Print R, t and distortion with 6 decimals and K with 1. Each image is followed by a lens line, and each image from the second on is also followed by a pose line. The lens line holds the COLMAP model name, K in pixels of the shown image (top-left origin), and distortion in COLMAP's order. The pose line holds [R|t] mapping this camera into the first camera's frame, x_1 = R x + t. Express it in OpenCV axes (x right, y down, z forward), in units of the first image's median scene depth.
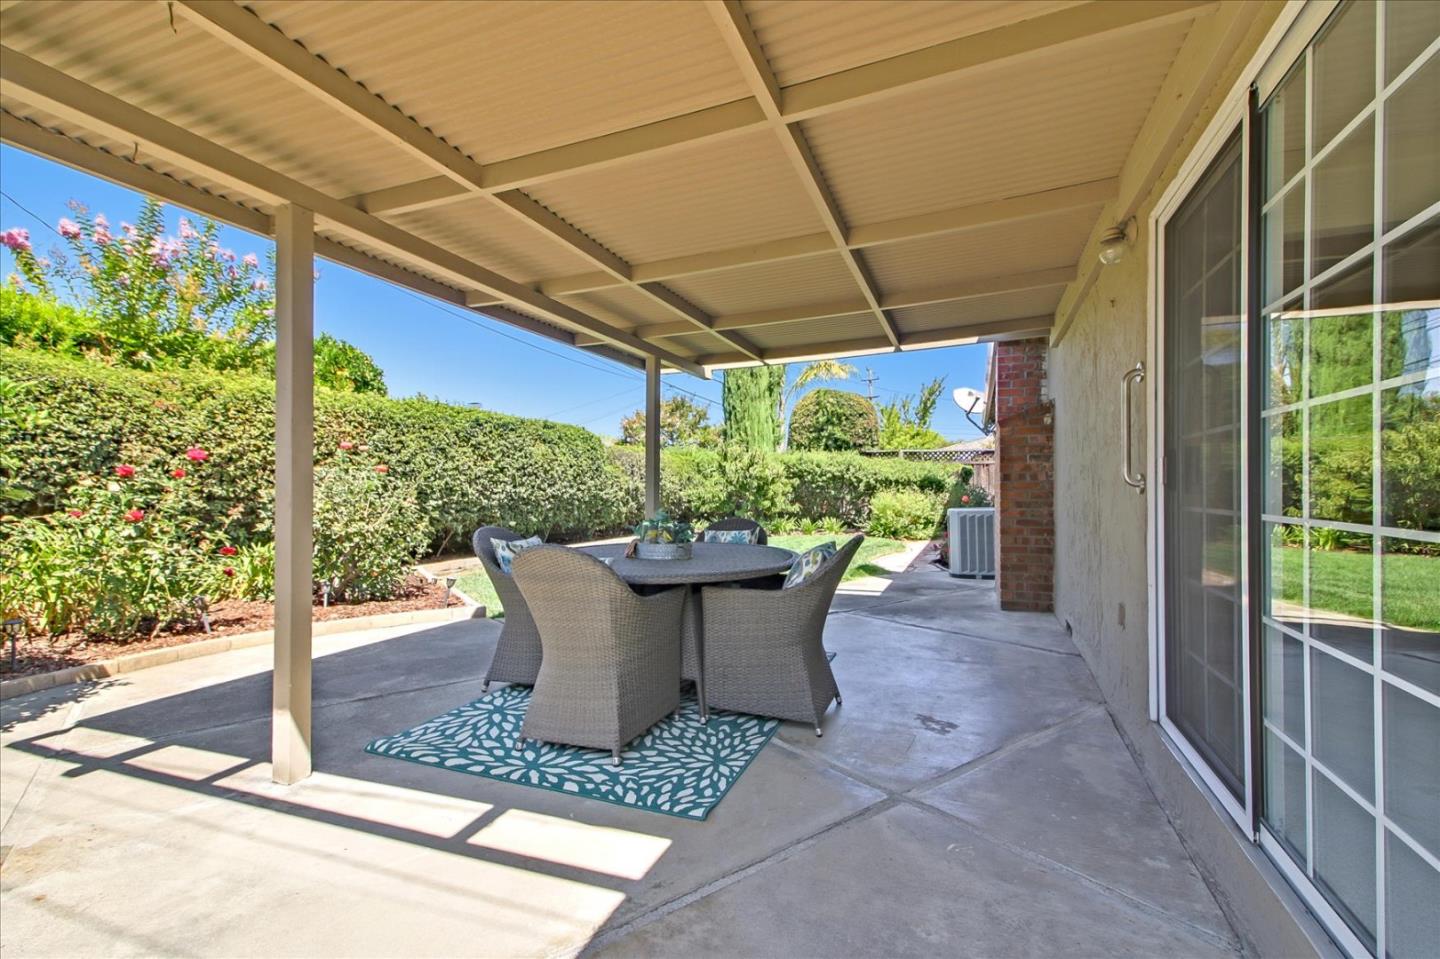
lens RADIAL K [[671.9, 0, 714.2], [0, 671.9, 487.9], [0, 0, 1]] dist [0.024295, -0.004230]
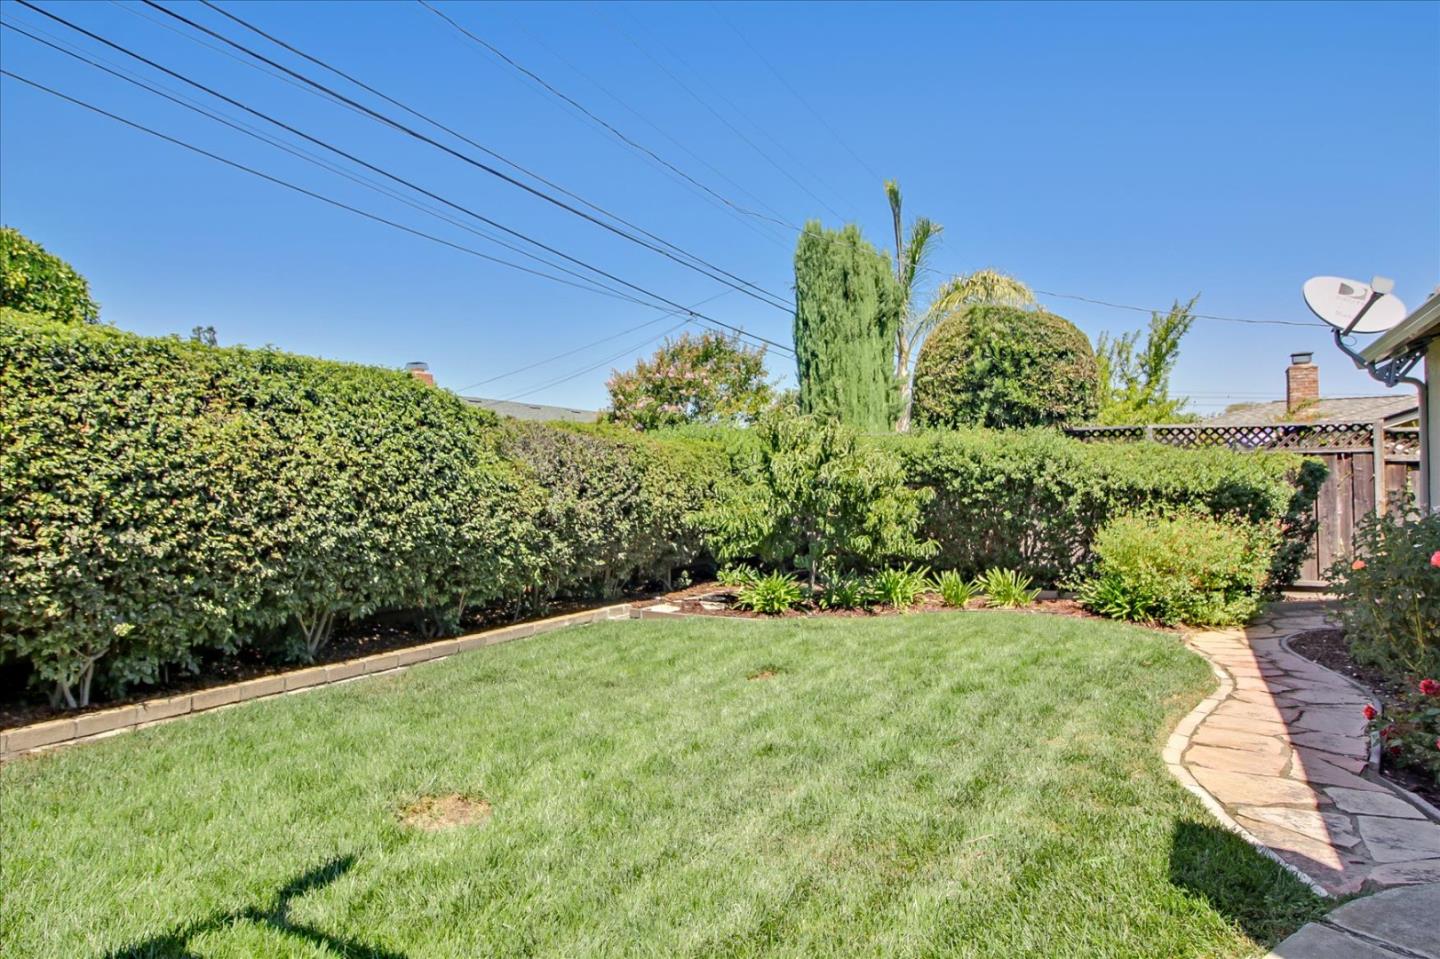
lens RADIAL K [[867.5, 0, 715.6], [0, 867.5, 461.1], [0, 0, 1]] dist [0.013708, -0.004233]
pose [[0.992758, -0.005008, -0.120025, 0.054815], [0.001892, 0.999658, -0.026067, -0.018636], [0.120114, 0.025651, 0.992429, 0.438146]]
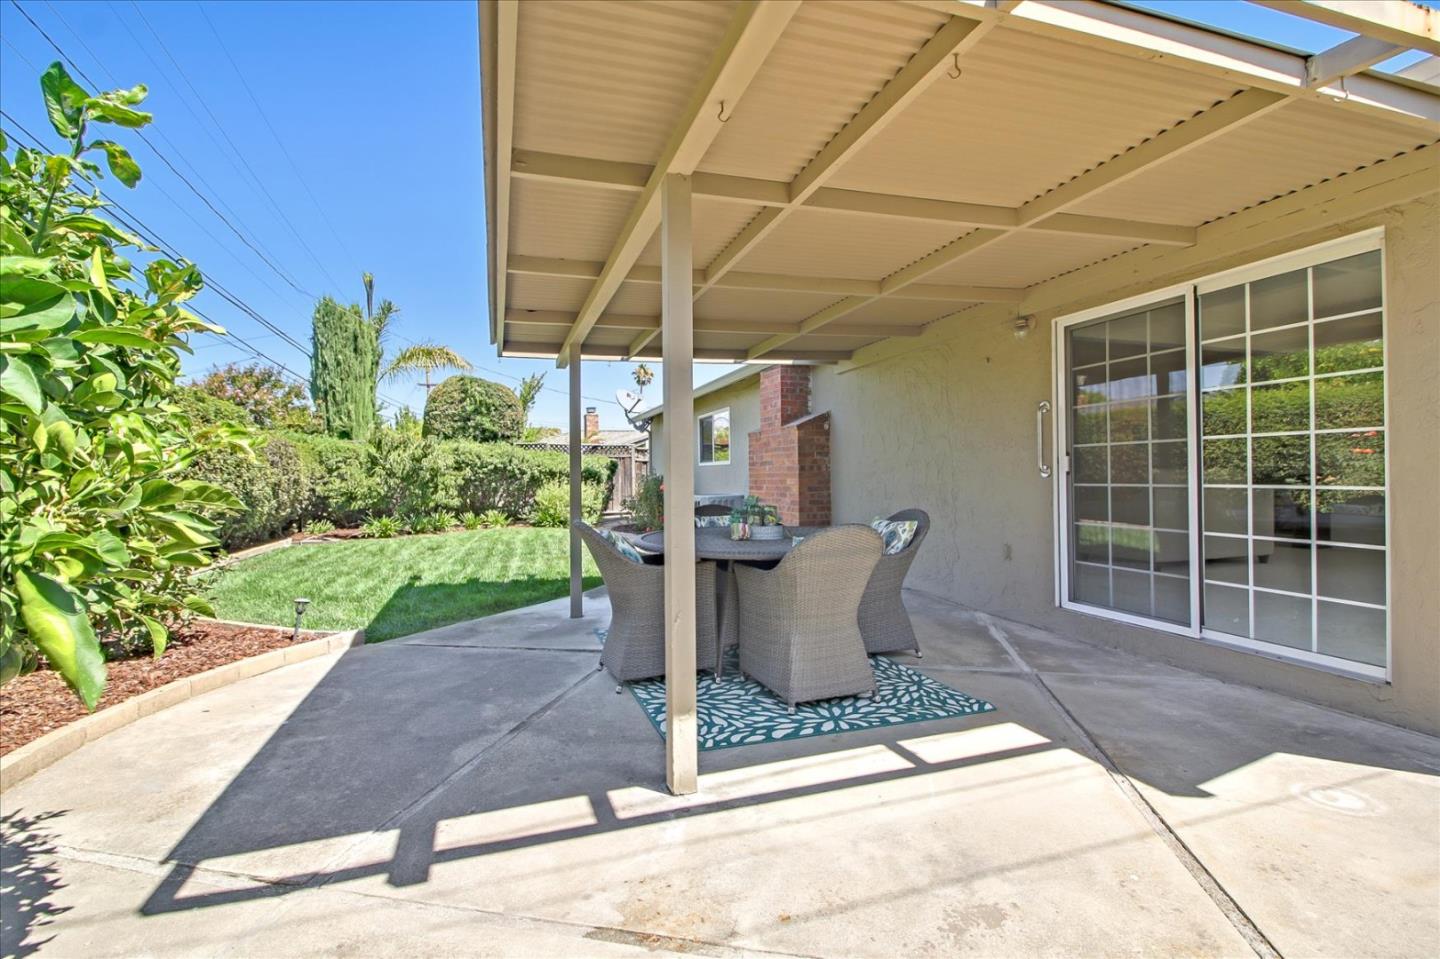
lens RADIAL K [[671.9, 0, 726.3], [0, 671.9, 468.9], [0, 0, 1]] dist [0.024295, -0.004230]
pose [[0.757041, 0.001661, 0.653365, -0.243646], [0.009588, 0.999861, -0.013651, 0.000630], [-0.653297, 0.016599, 0.756920, 0.052400]]
